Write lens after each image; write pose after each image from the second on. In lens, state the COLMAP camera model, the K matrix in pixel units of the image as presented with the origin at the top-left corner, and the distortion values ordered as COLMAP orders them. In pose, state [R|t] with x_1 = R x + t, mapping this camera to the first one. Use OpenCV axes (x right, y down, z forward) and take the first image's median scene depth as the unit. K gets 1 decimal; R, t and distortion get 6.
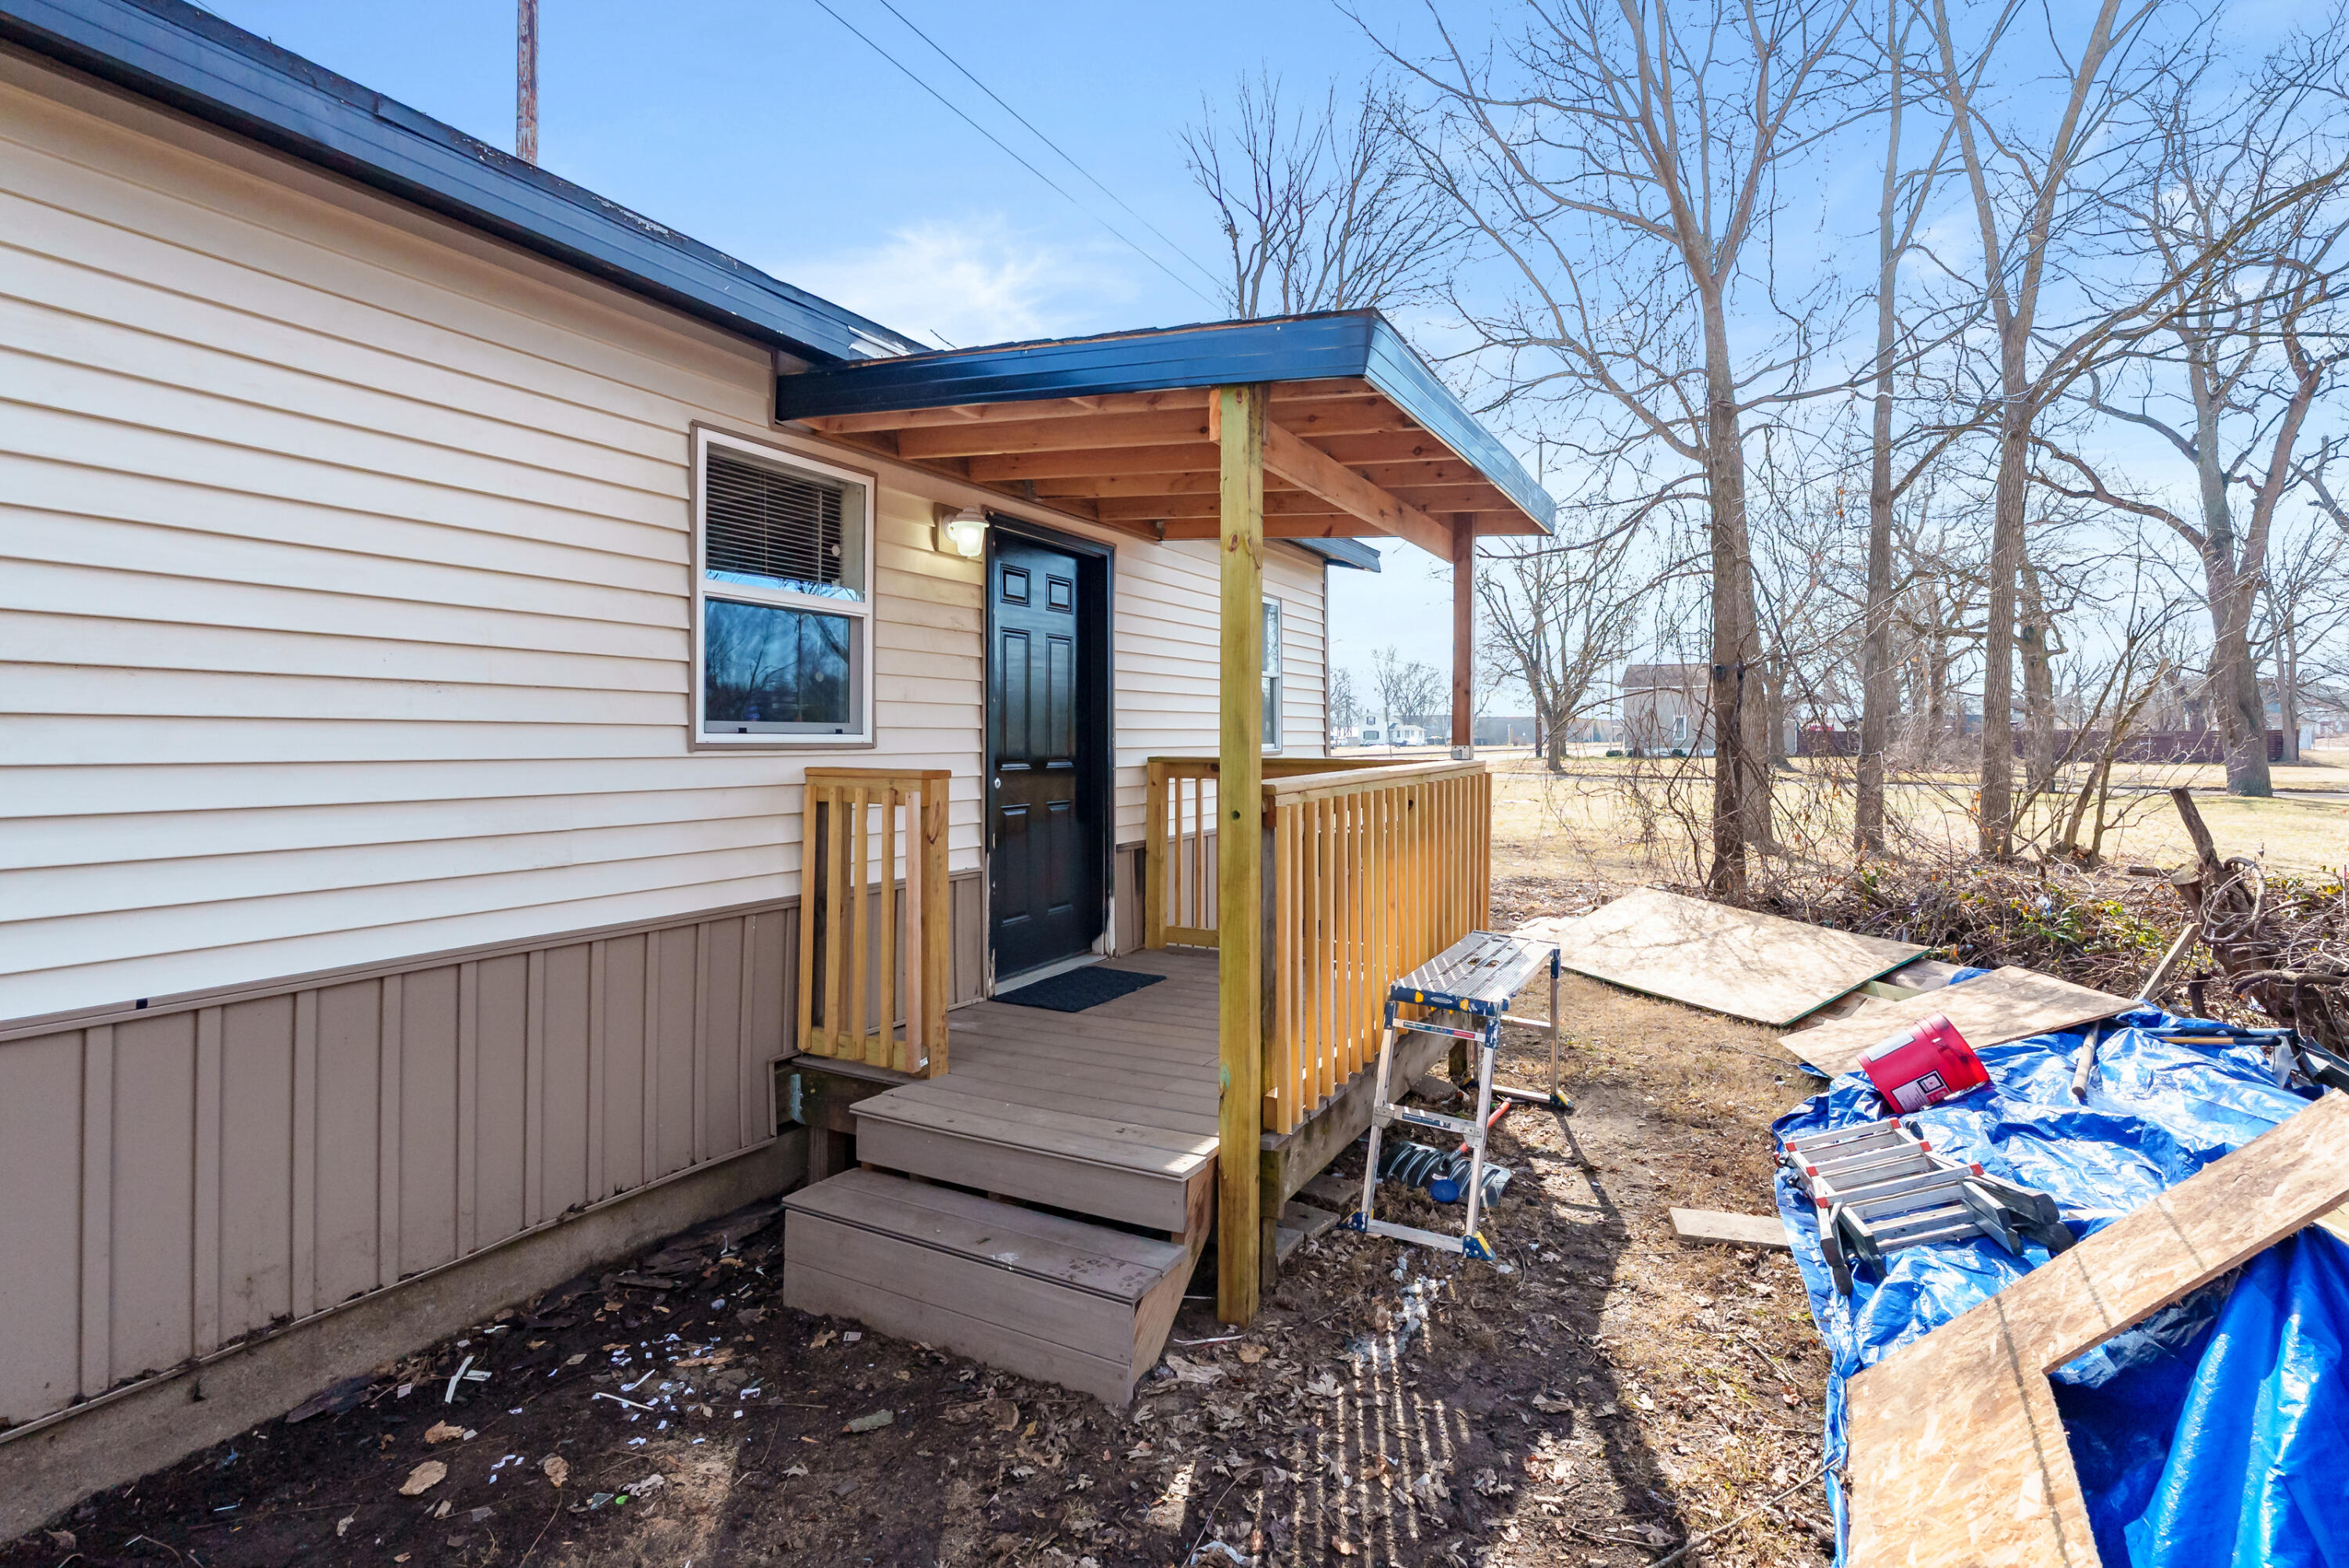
lens RADIAL K [[1067.3, 0, 1176.3], [0, 1067.3, 735.6], [0, 0, 1]] dist [-0.001008, -0.000066]
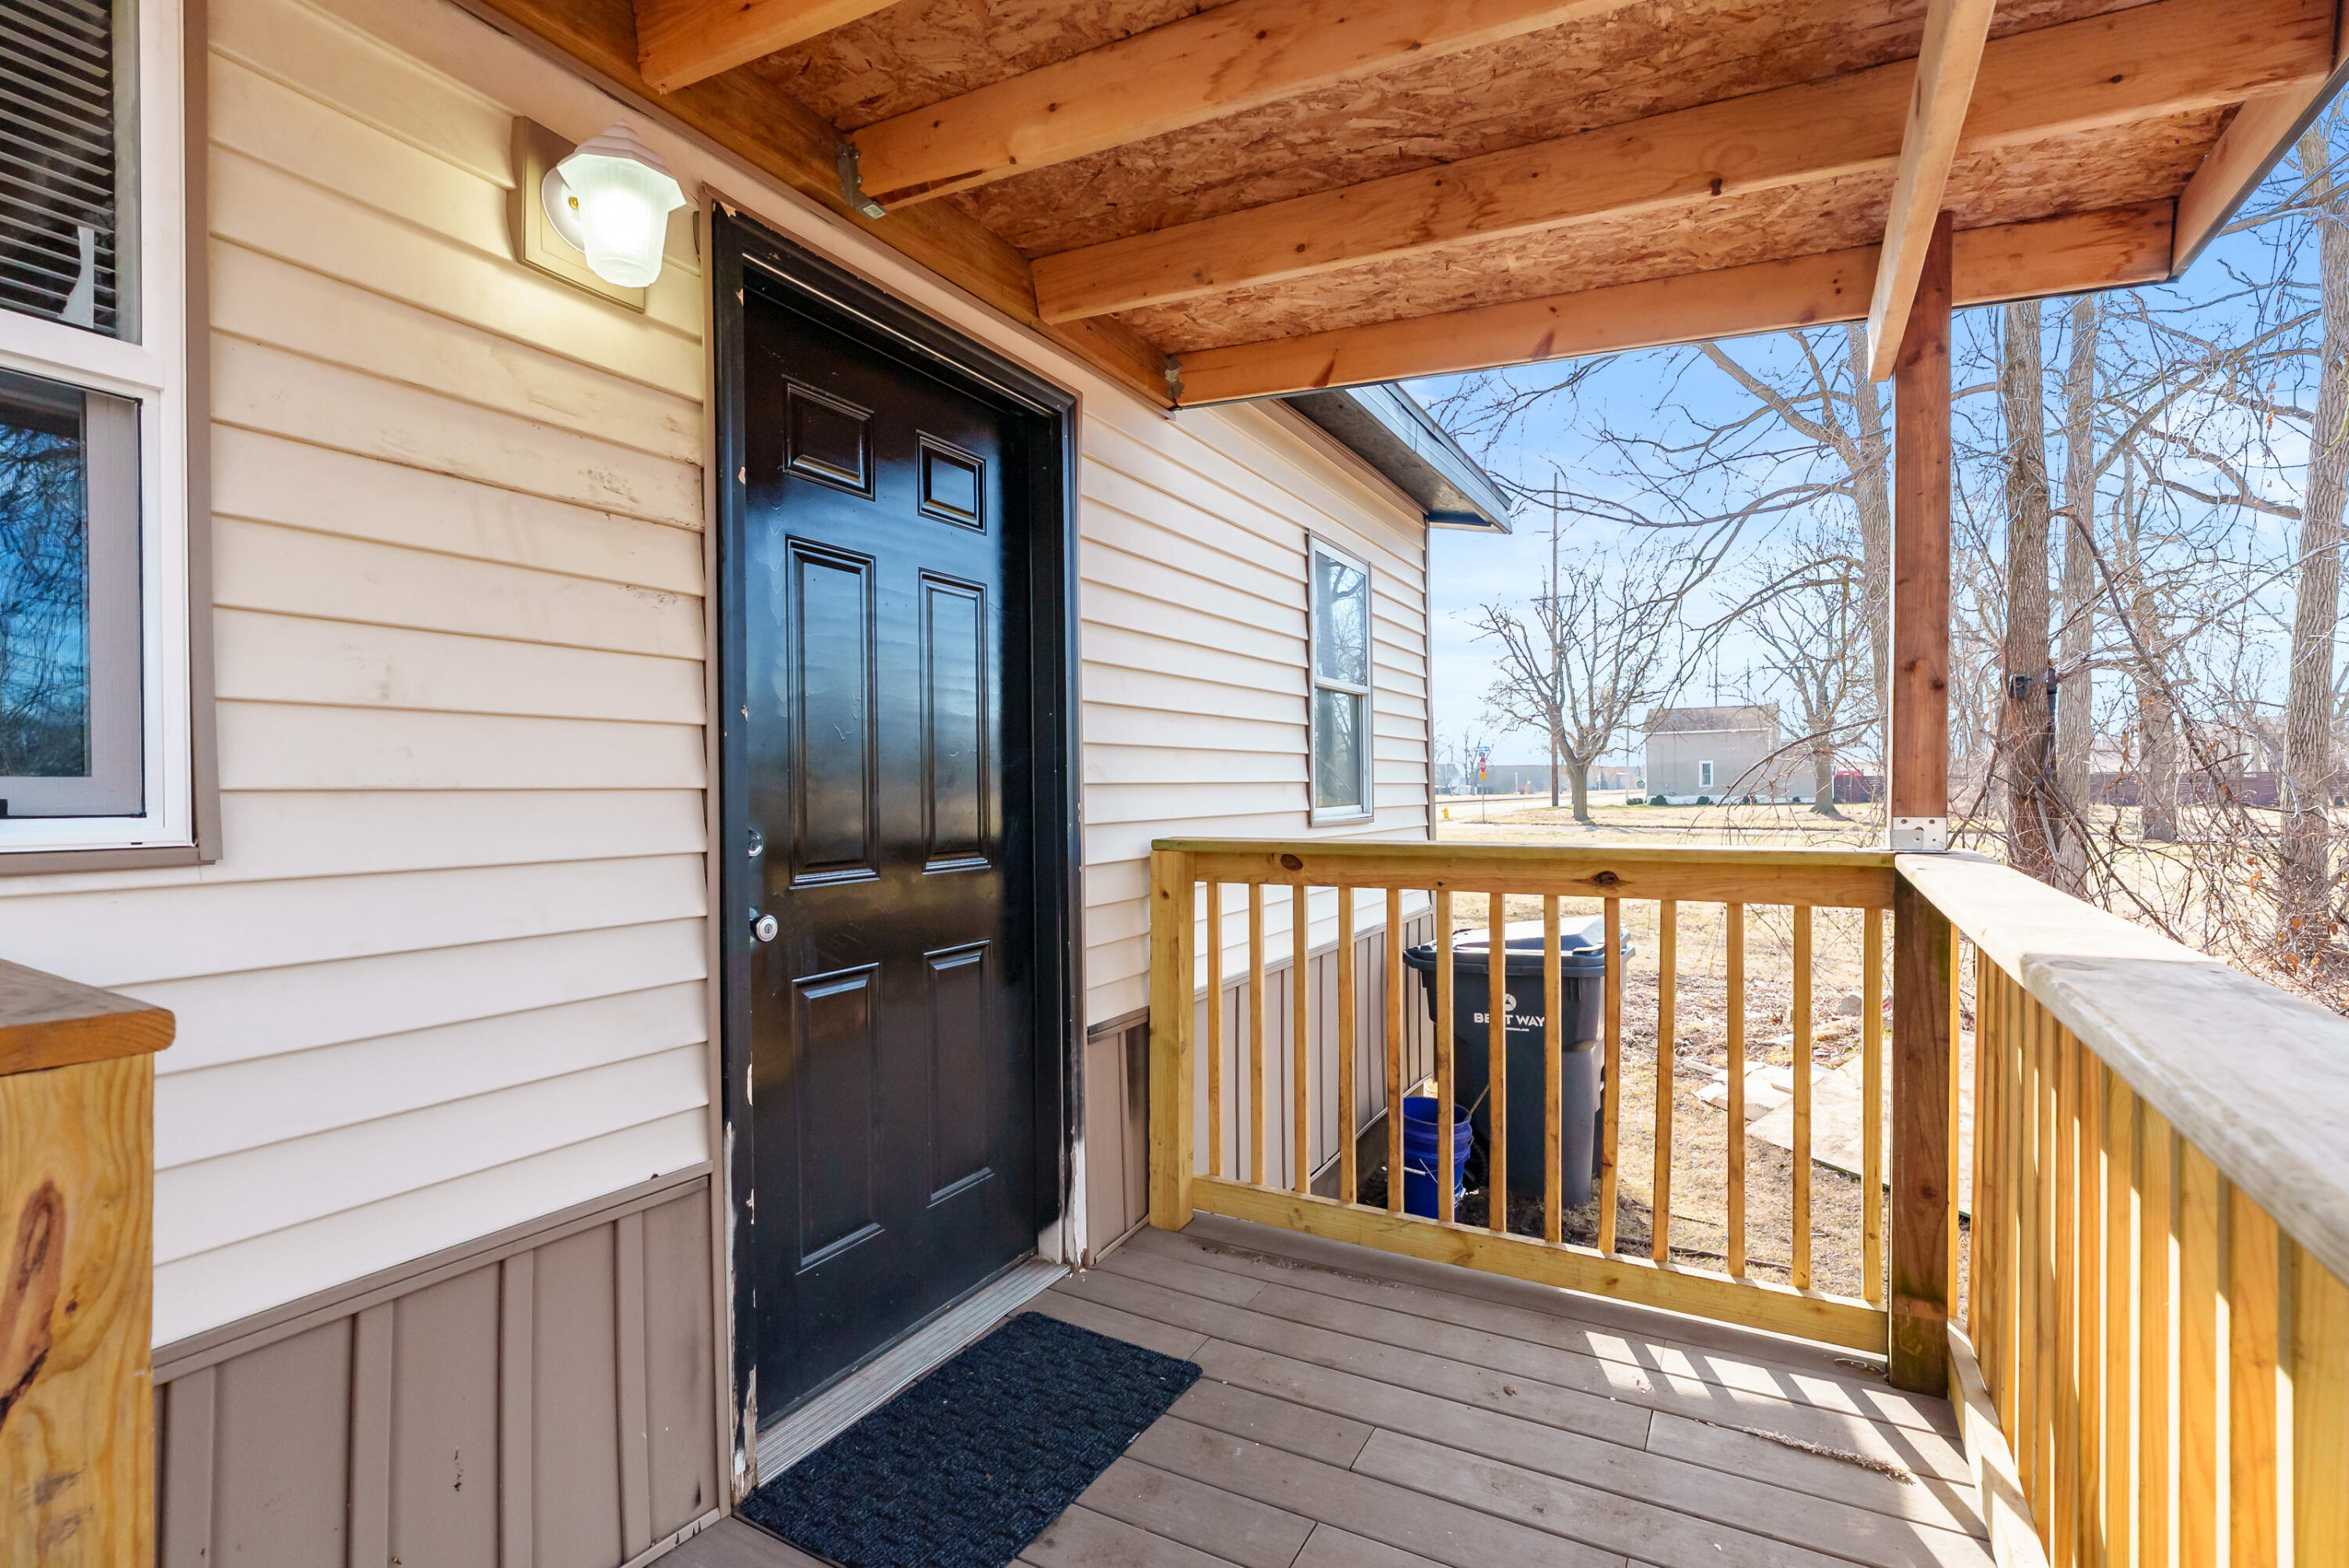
lens RADIAL K [[1077.6, 0, 1174.5], [0, 1077.6, 784.0], [0, 0, 1]] dist [-0.000309, -0.000039]
pose [[0.999953, -0.009099, -0.003240, -0.014700], [0.009091, 0.999955, -0.002530, -0.004680], [0.003263, 0.002500, 0.999992, 0.512700]]
